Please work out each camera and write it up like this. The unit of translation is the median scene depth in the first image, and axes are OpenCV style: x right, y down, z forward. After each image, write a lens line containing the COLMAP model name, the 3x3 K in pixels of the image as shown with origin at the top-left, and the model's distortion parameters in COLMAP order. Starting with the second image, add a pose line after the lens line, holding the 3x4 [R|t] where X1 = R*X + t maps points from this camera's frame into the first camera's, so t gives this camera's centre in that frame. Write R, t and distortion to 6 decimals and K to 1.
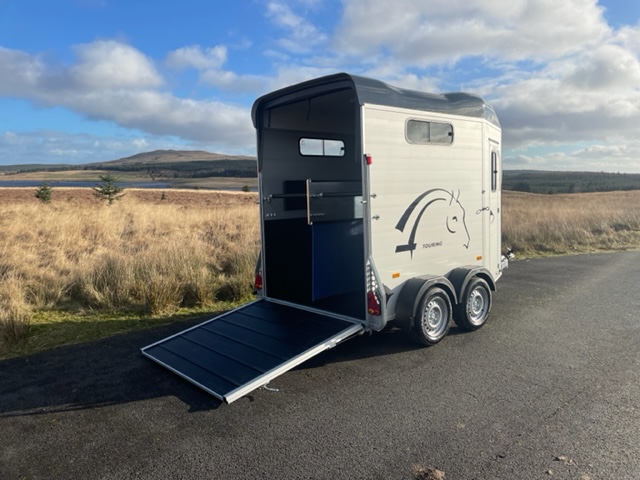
lens RADIAL K [[477.2, 0, 323.7], [0, 477.2, 236.6], [0, 0, 1]] dist [0.093643, -0.116188]
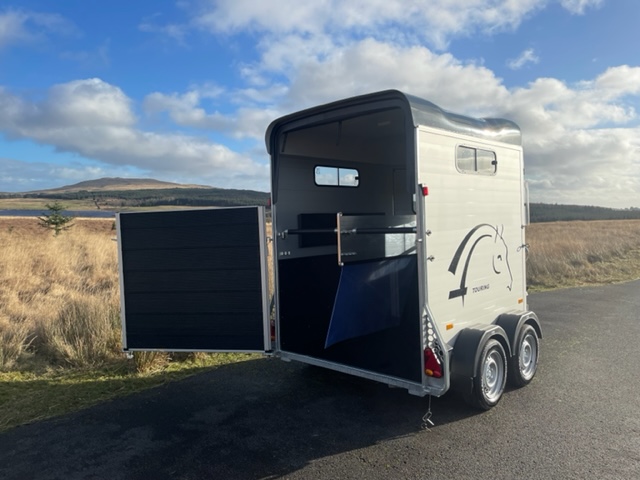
lens RADIAL K [[477.0, 0, 320.0], [0, 477.0, 240.0], [0, 0, 1]] dist [0.096587, -0.118890]
pose [[0.995888, -0.001856, 0.090575, -0.126471], [0.006738, 0.998539, -0.053622, -0.022597], [-0.090343, 0.054012, 0.994445, 0.136930]]
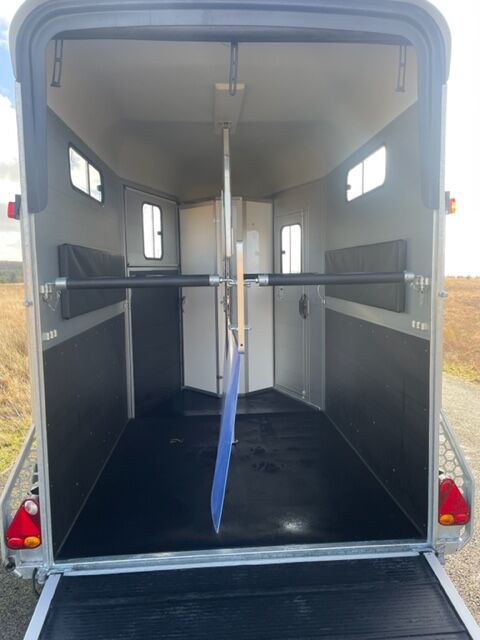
lens RADIAL K [[477.2, 0, 240.0], [0, 477.2, 320.0], [0, 0, 1]] dist [0.093643, -0.116188]
pose [[0.610018, -0.057936, 0.790267, -0.315200], [0.067509, 0.997497, 0.021018, -0.054244], [-0.789507, 0.040529, 0.612402, 0.663962]]
